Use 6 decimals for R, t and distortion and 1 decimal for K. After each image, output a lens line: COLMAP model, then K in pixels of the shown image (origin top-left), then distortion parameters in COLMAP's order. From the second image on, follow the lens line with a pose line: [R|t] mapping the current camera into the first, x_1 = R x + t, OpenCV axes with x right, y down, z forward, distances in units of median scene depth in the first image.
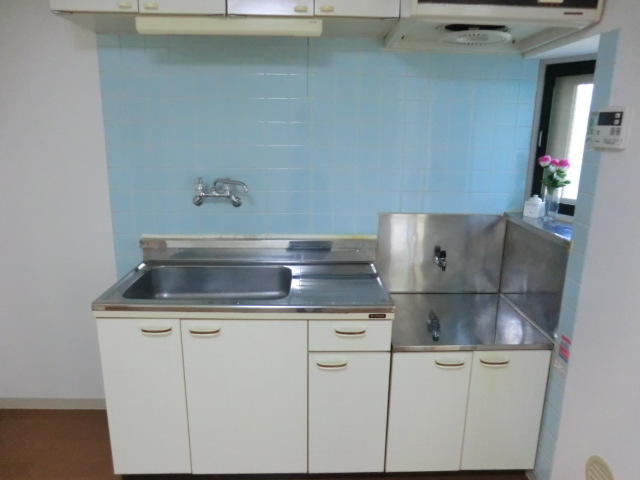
lens RADIAL K [[458.8, 0, 321.0], [0, 458.8, 239.8], [0, 0, 1]] dist [-0.061622, 0.041639]
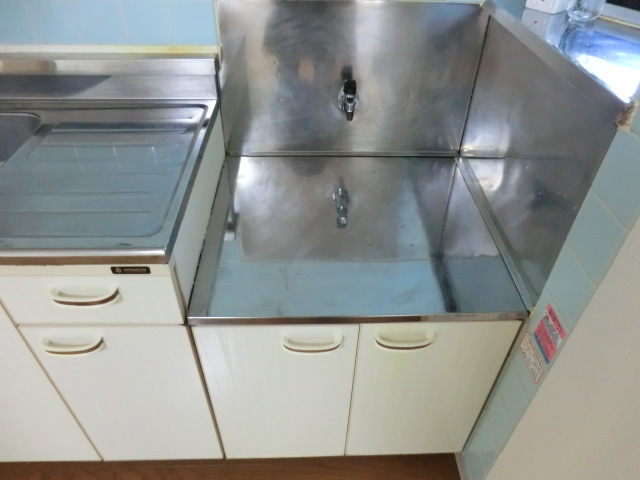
lens RADIAL K [[458.8, 0, 317.7], [0, 458.8, 233.7], [0, 0, 1]] dist [-0.061622, 0.041639]
pose [[0.999984, 0.005174, 0.002373, 0.247429], [-0.005692, 0.901897, 0.431914, -0.043067], [0.000095, -0.431921, 0.901912, 0.516241]]
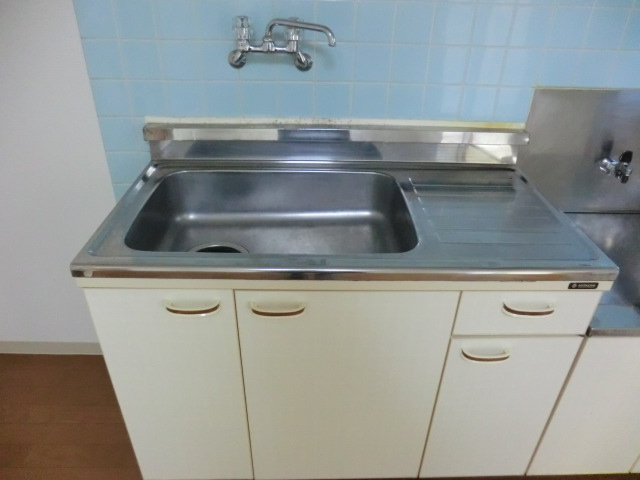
lens RADIAL K [[458.8, 0, 323.1], [0, 458.8, 235.6], [0, 0, 1]] dist [-0.061622, 0.041639]
pose [[0.999911, 0.011011, 0.007557, -0.169730], [-0.012742, 0.956037, 0.292969, -0.043942], [-0.003999, -0.293039, 0.956092, 0.399014]]
